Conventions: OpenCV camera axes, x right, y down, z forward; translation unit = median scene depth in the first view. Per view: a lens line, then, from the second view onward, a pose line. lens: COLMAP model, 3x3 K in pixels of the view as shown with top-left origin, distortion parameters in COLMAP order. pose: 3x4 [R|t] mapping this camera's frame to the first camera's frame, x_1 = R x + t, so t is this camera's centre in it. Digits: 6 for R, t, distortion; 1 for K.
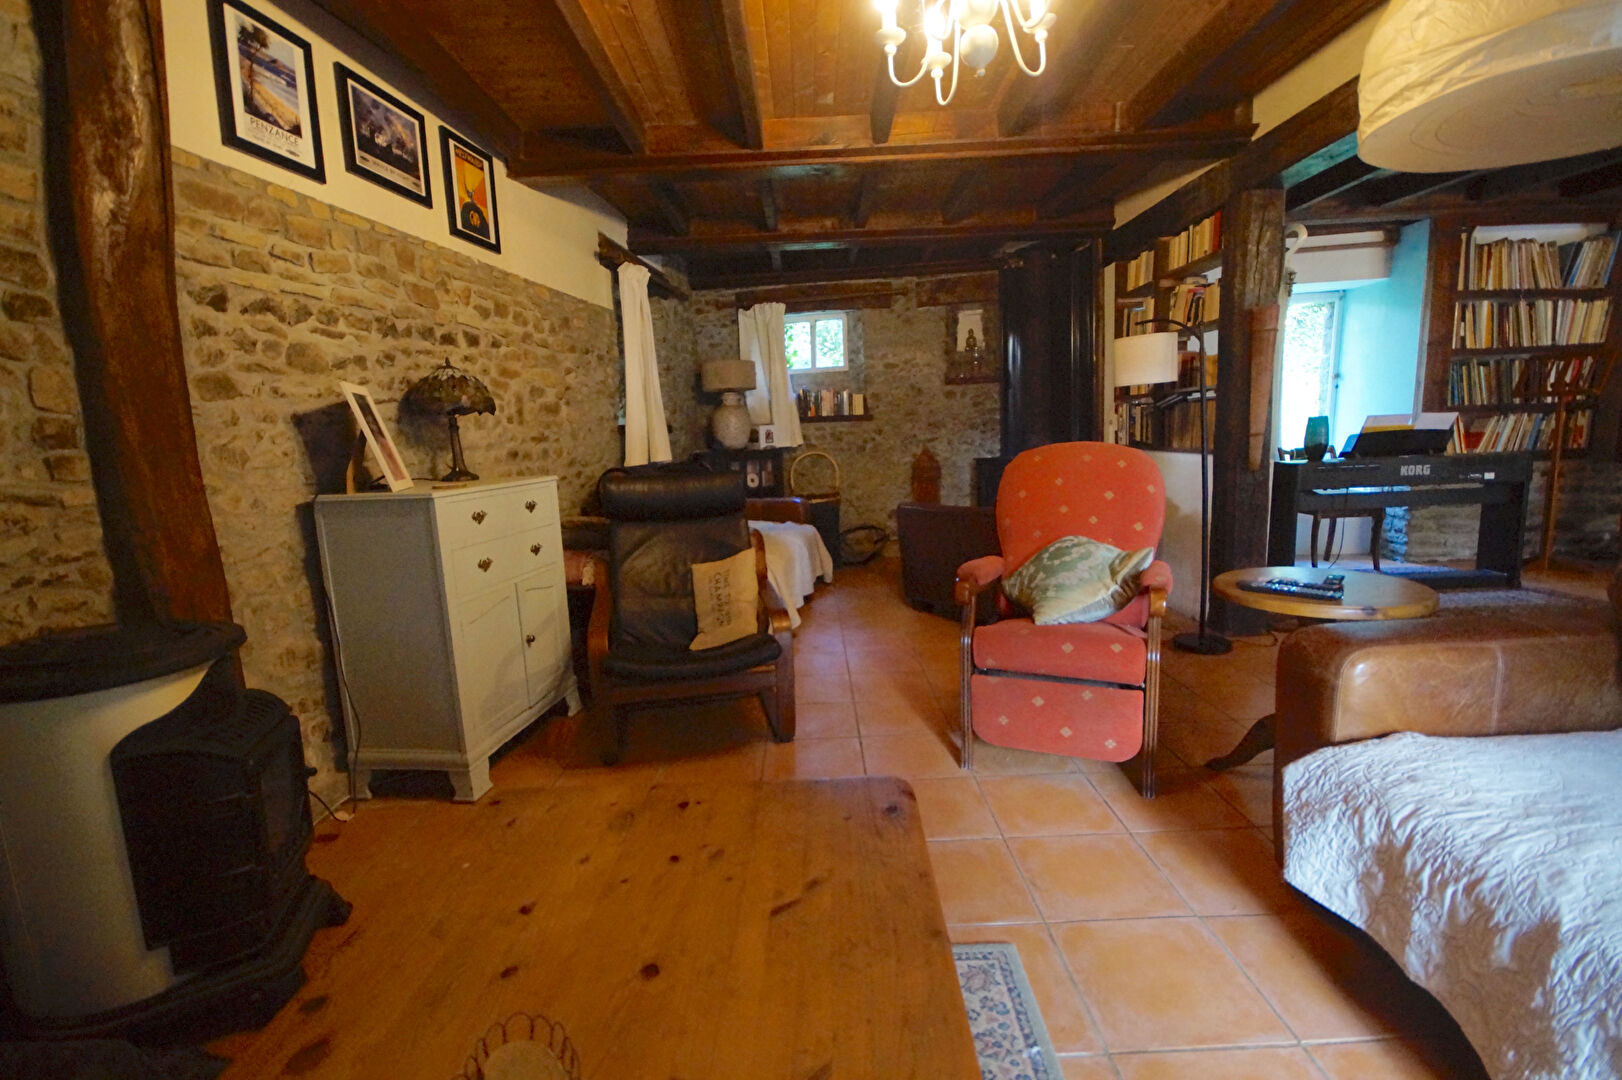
lens RADIAL K [[705.6, 0, 810.7], [0, 705.6, 530.4], [0, 0, 1]] dist [0.000781, 0.000097]
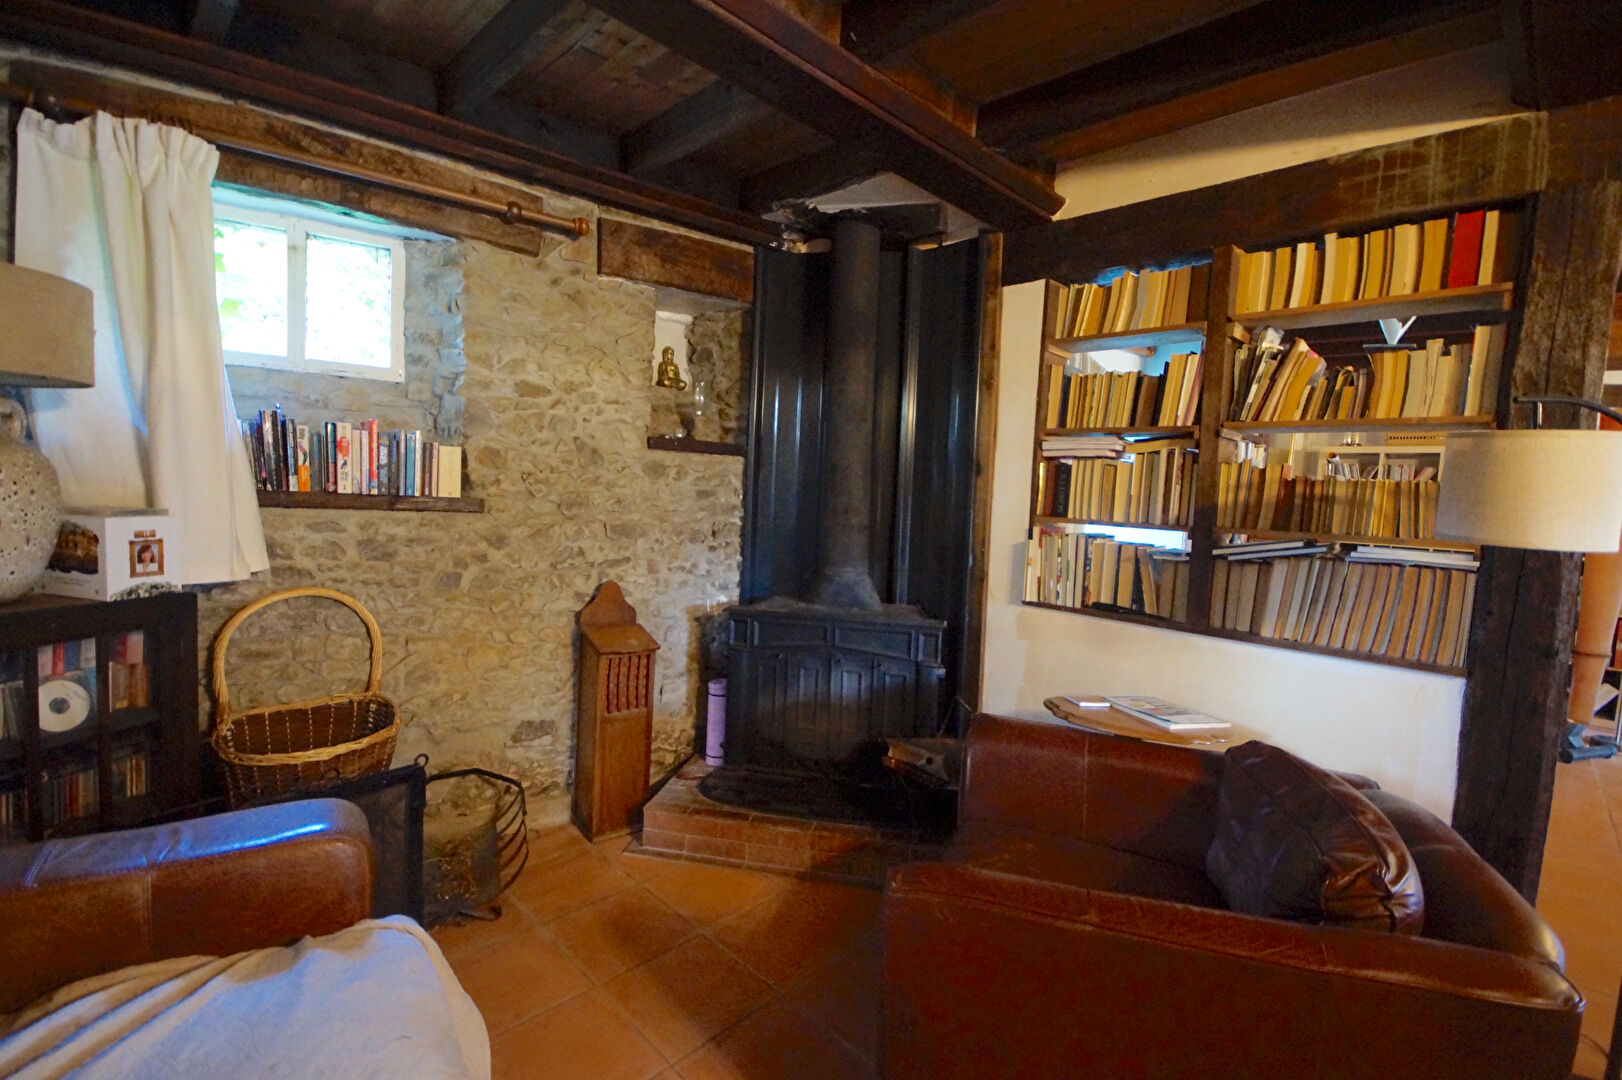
lens RADIAL K [[704.1, 0, 809.8], [0, 704.1, 544.5], [0, 0, 1]] dist [0.000871, -0.010836]
pose [[0.698407, 0.021231, 0.715386, -0.073389], [0.025065, 0.998221, -0.054095, -0.112850], [-0.715262, 0.055711, 0.696632, 0.590832]]
